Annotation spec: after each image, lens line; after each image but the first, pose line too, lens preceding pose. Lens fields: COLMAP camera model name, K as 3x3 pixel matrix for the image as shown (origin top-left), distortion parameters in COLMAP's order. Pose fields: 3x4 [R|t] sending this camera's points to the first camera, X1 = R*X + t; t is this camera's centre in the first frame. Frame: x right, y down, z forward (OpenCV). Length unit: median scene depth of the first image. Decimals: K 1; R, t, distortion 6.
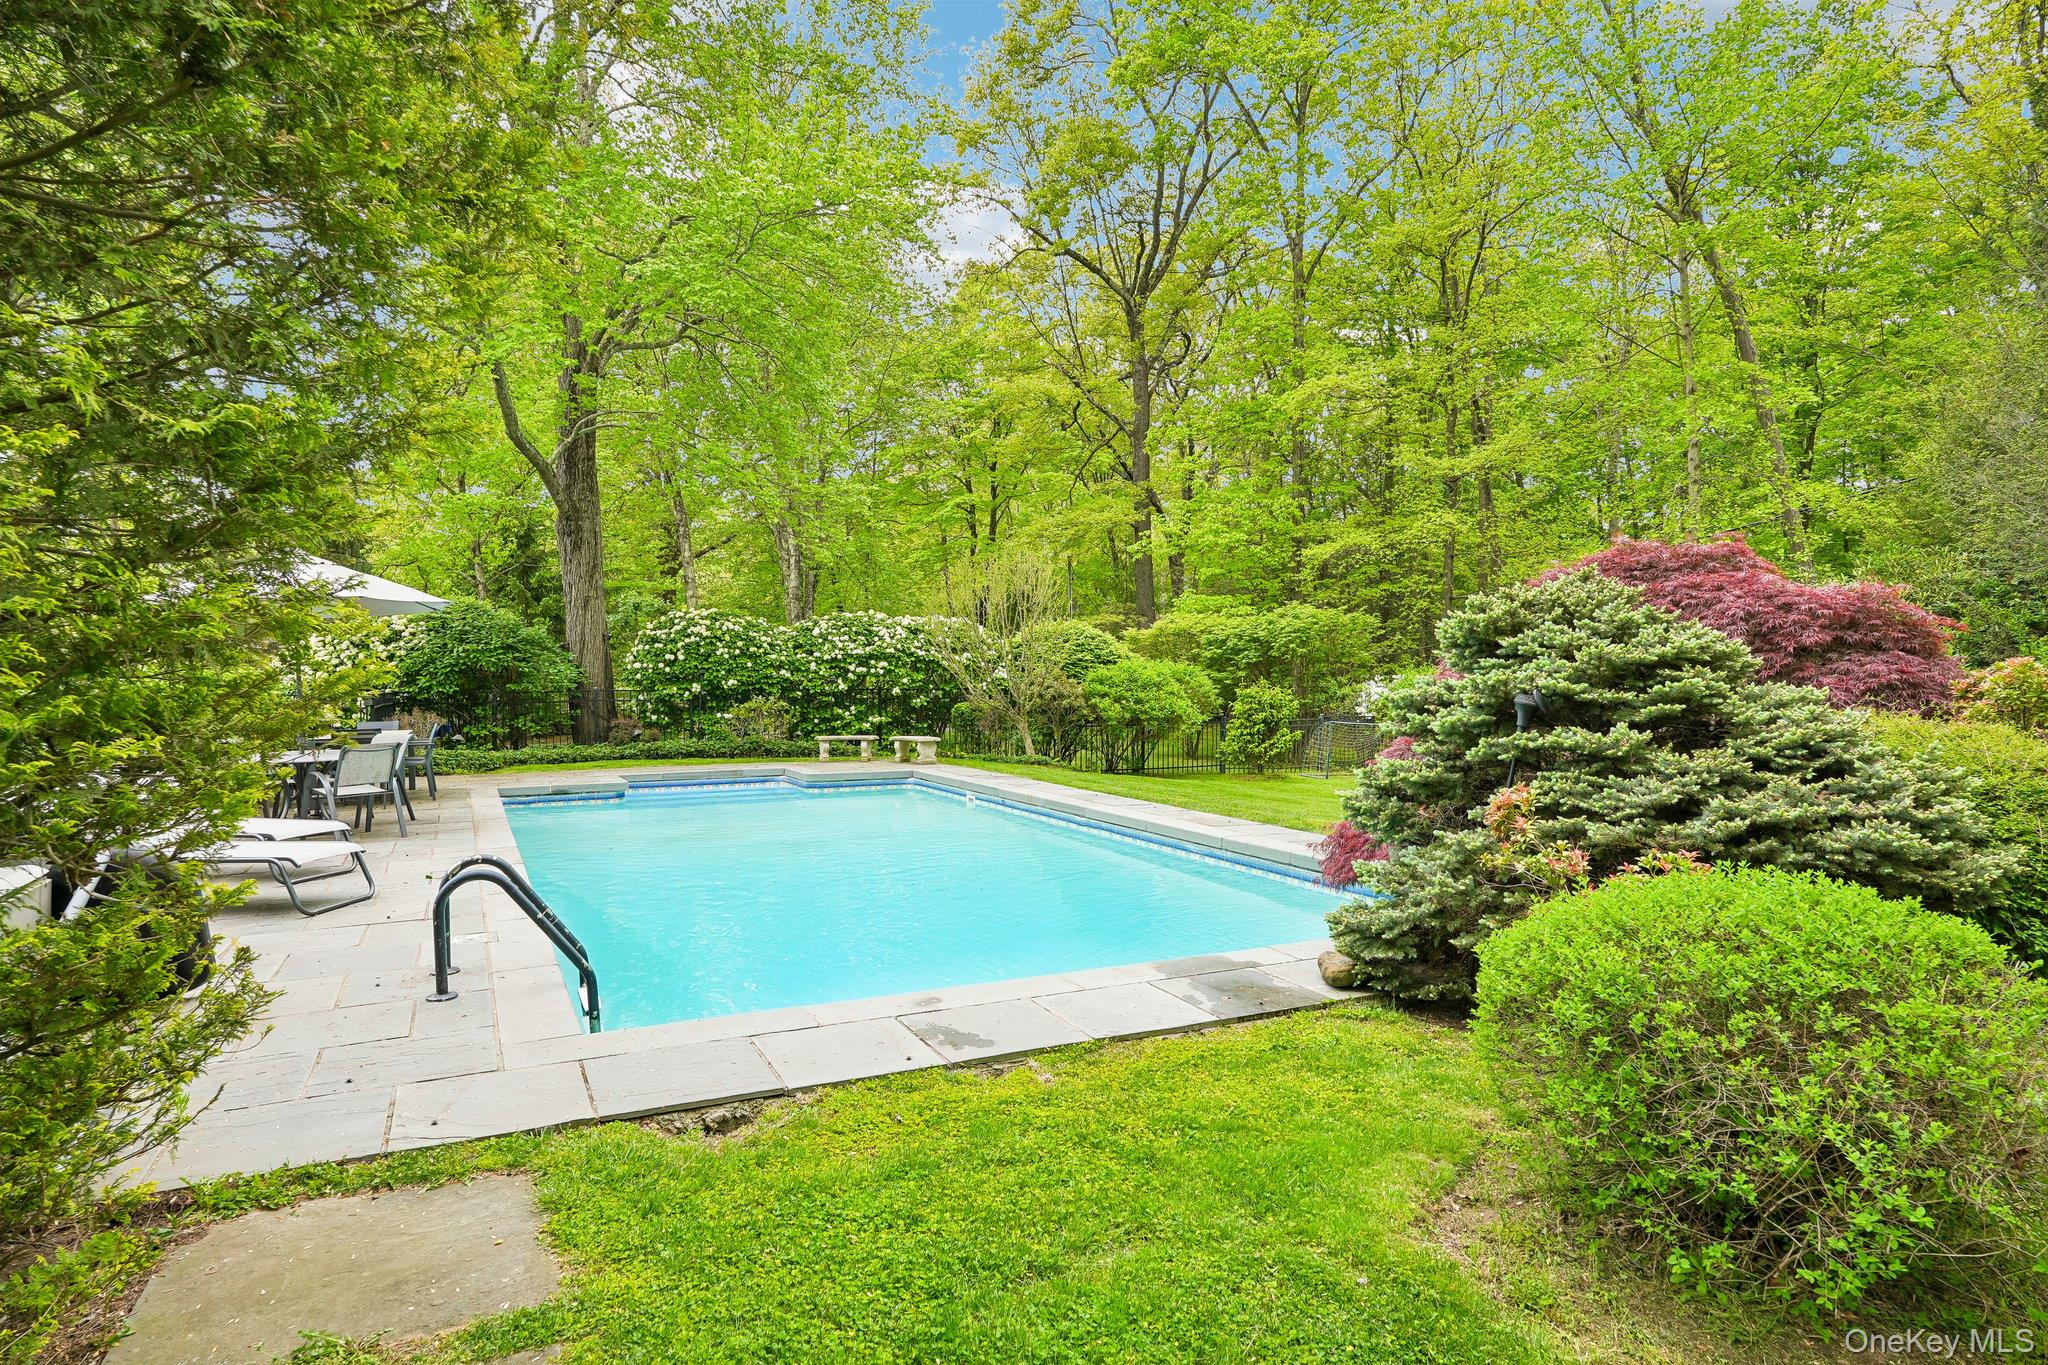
lens RADIAL K [[1185.7, 0, 1016.3], [0, 1185.7, 679.6], [0, 0, 1]] dist [0.002068, -0.000594]
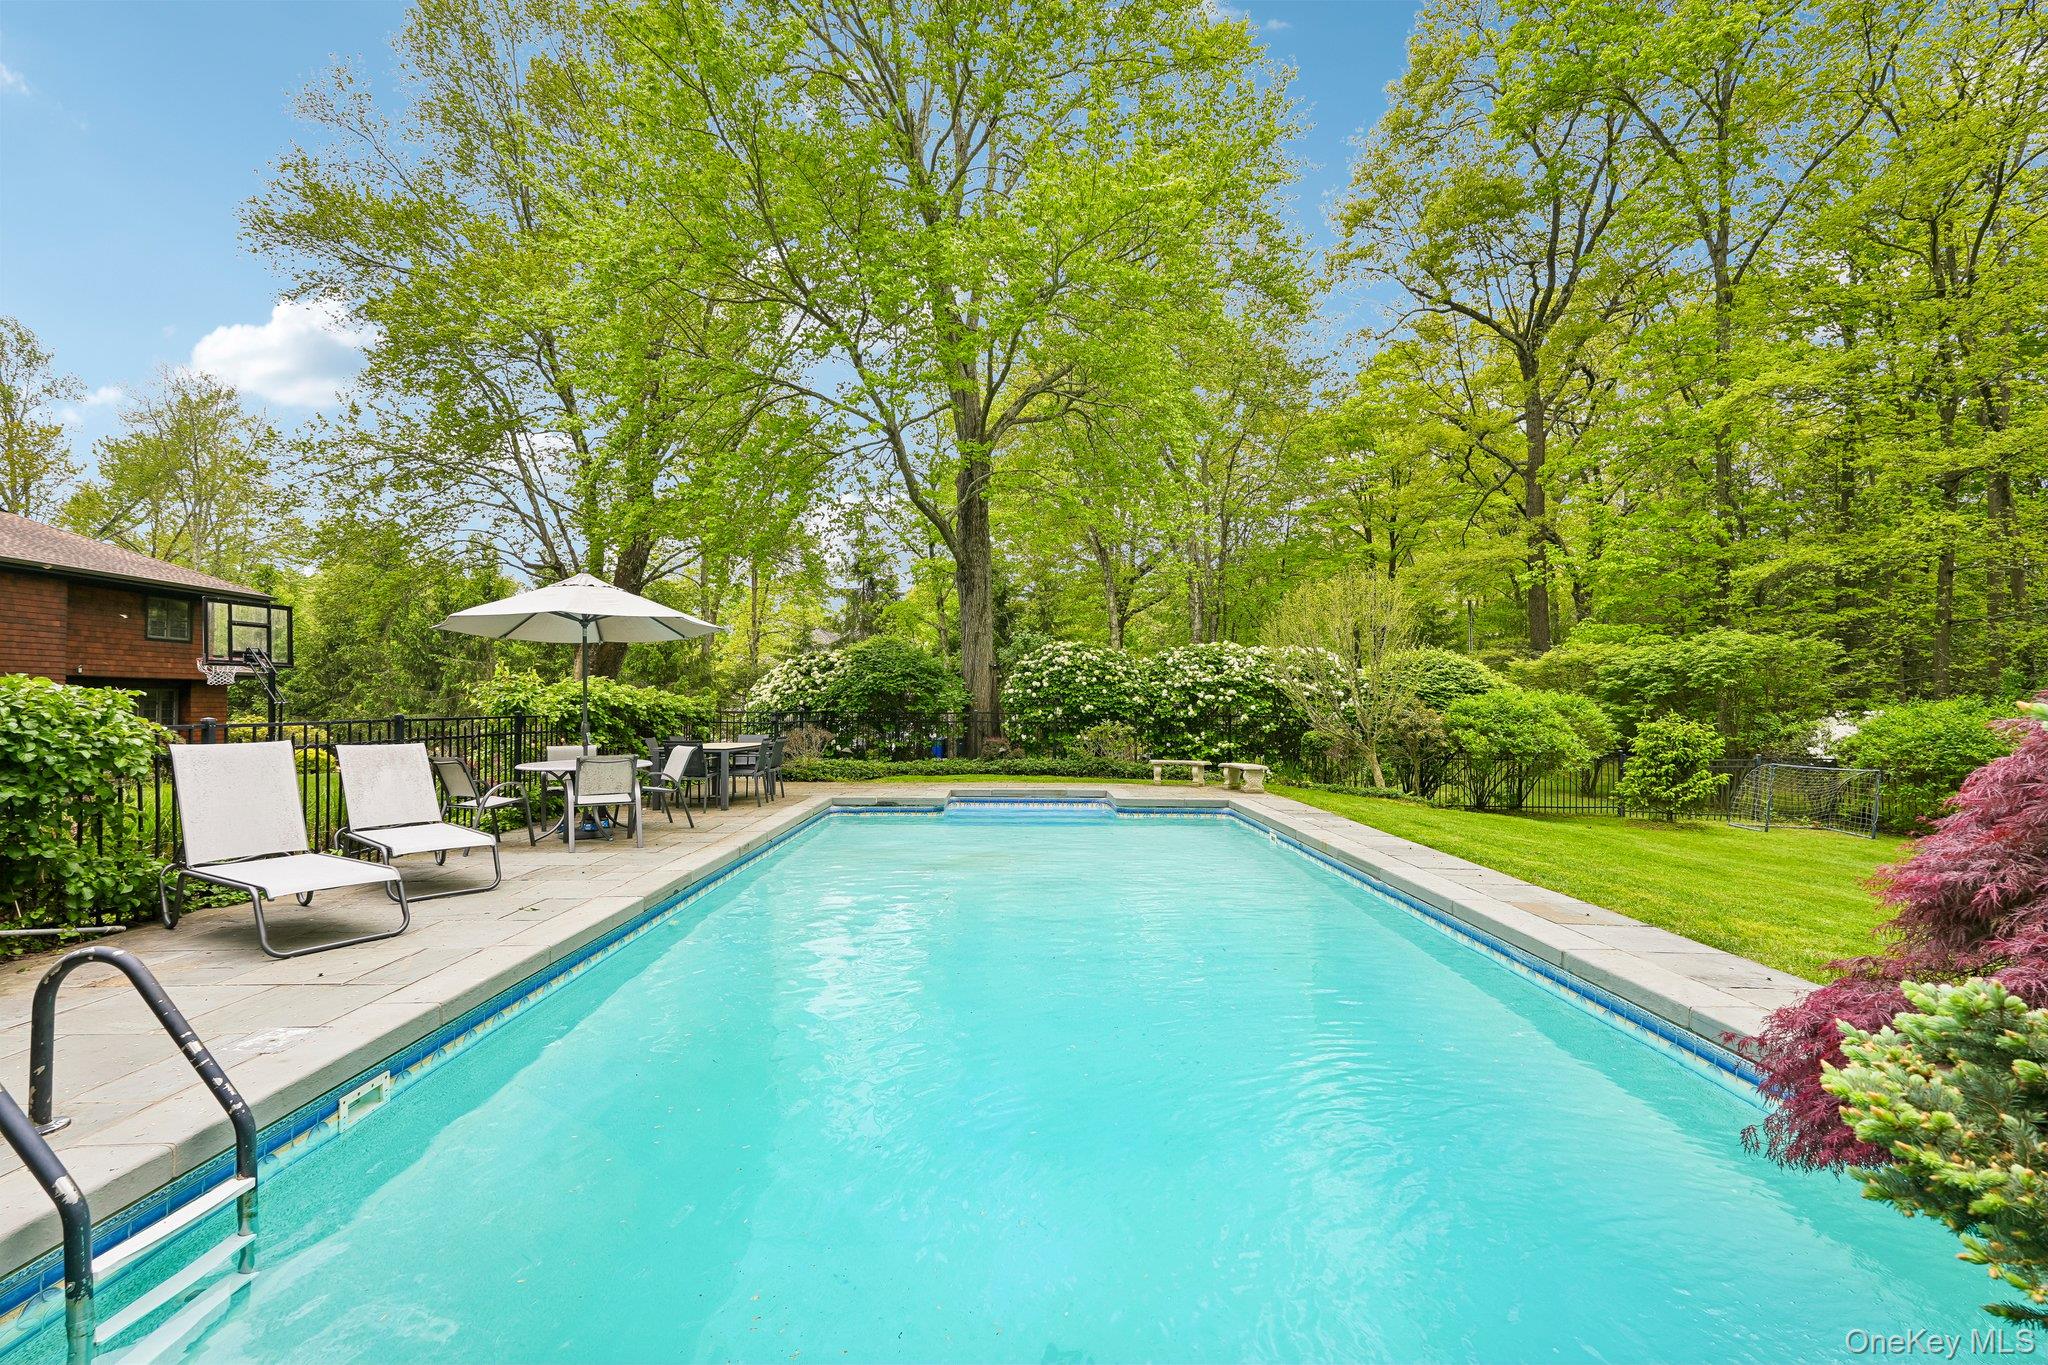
lens RADIAL K [[903.9, 0, 1026.4], [0, 903.9, 679.5], [0, 0, 1]] dist [-0.000086, 0.001546]
pose [[0.909398, 0.001040, -0.415926, 0.049526], [-0.015069, 0.999423, -0.030447, 0.002650], [0.415654, 0.033956, 0.908889, 0.189171]]
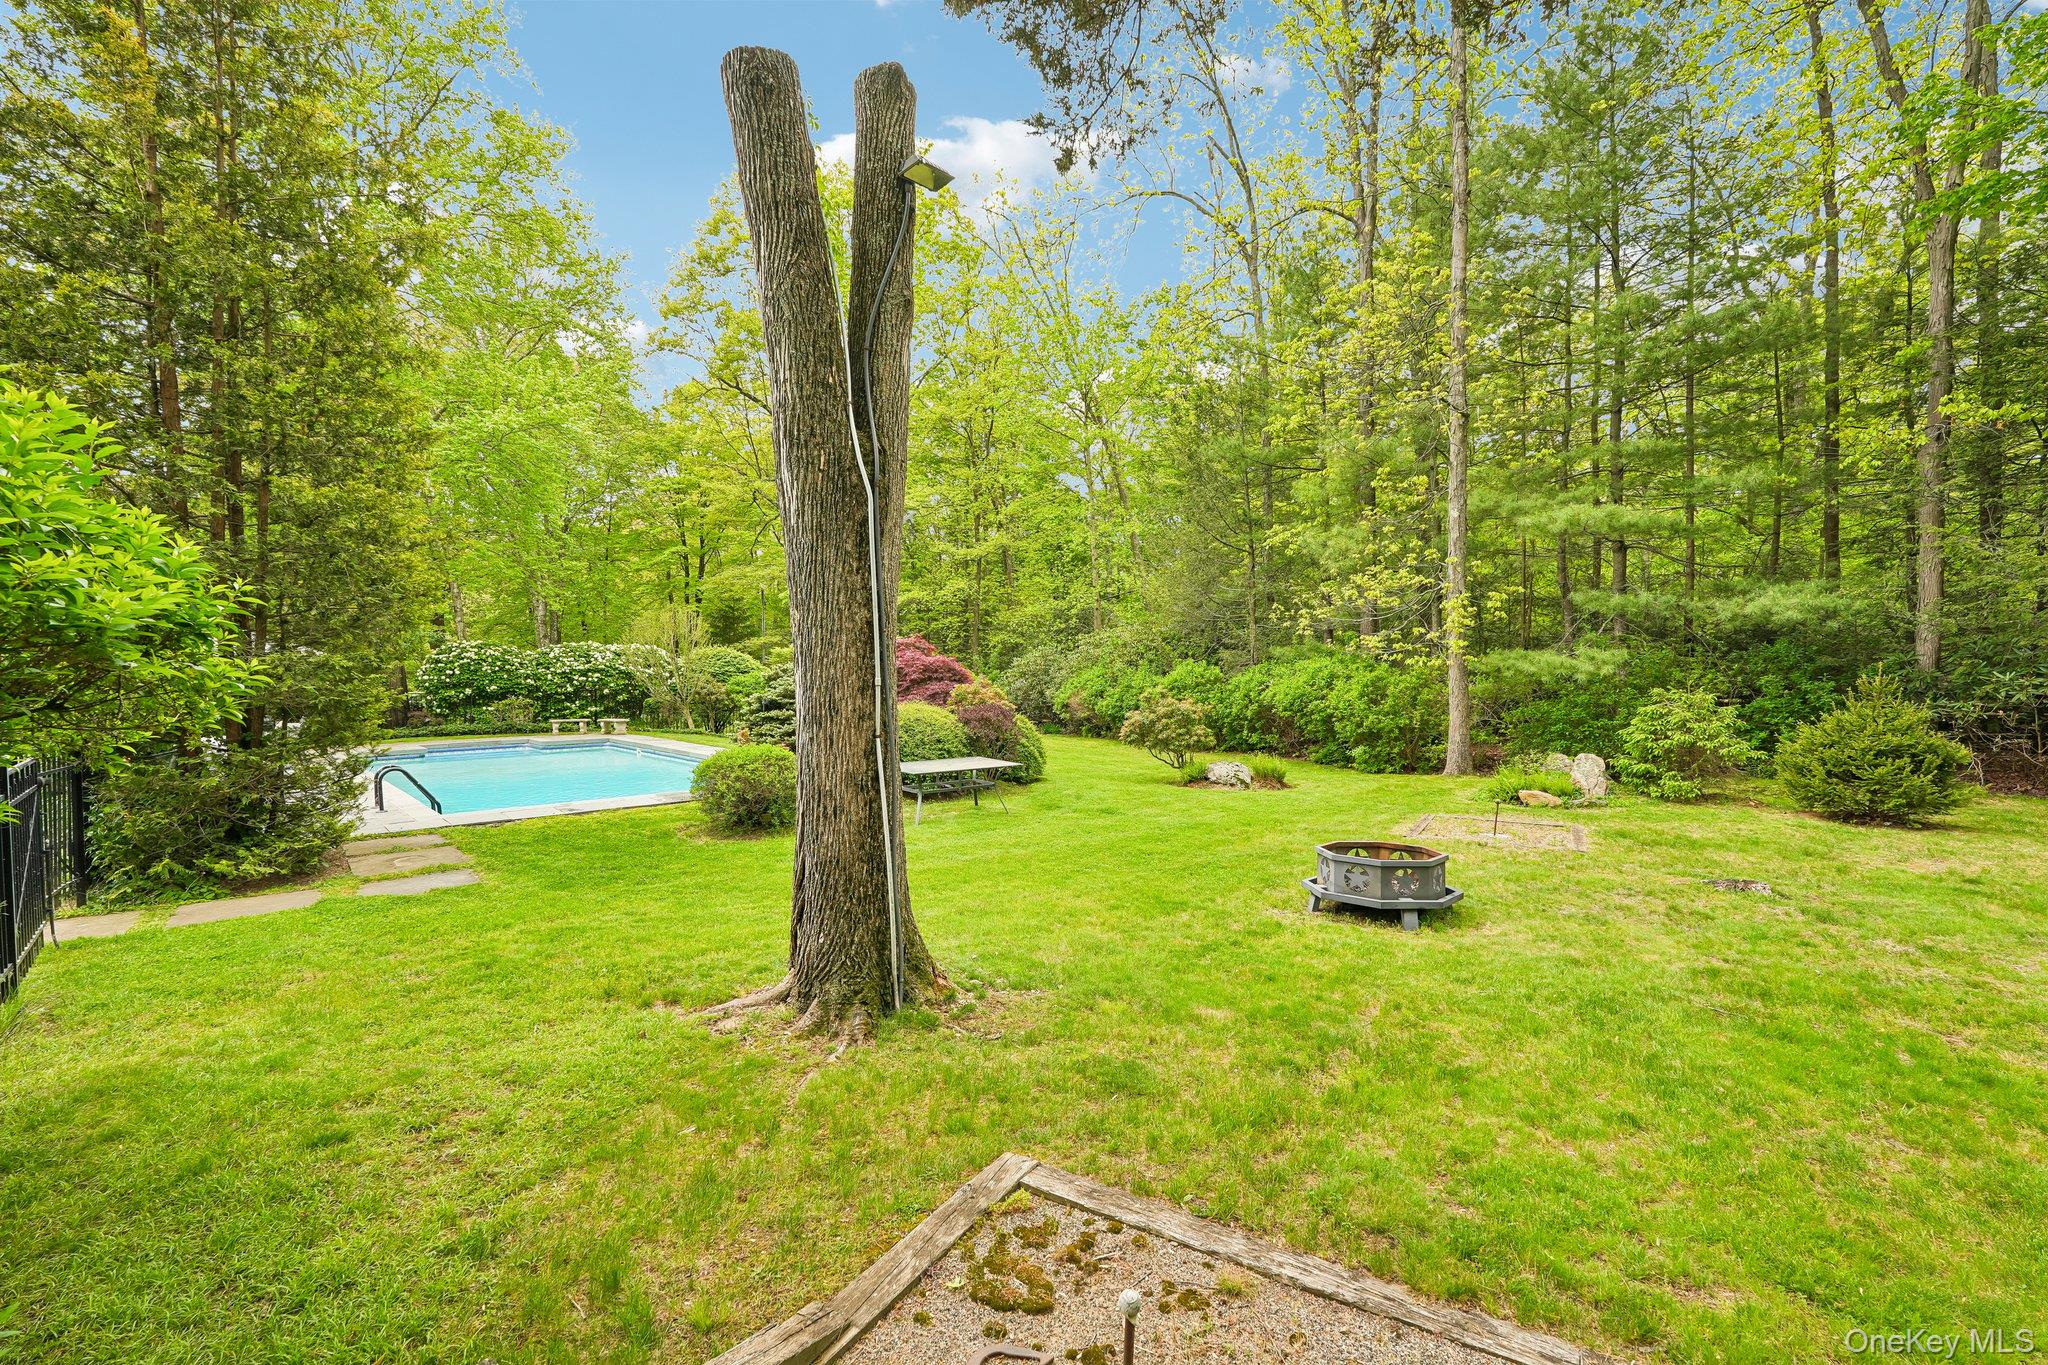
lens RADIAL K [[903.9, 0, 1017.9], [0, 903.9, 672.7], [0, 0, 1]] dist [-0.000086, 0.001546]
pose [[0.958055, -0.006794, 0.286505, 0.079396], [0.006689, 0.999977, 0.001346, -0.013051], [-0.286508, 0.000627, 0.958078, -0.332268]]
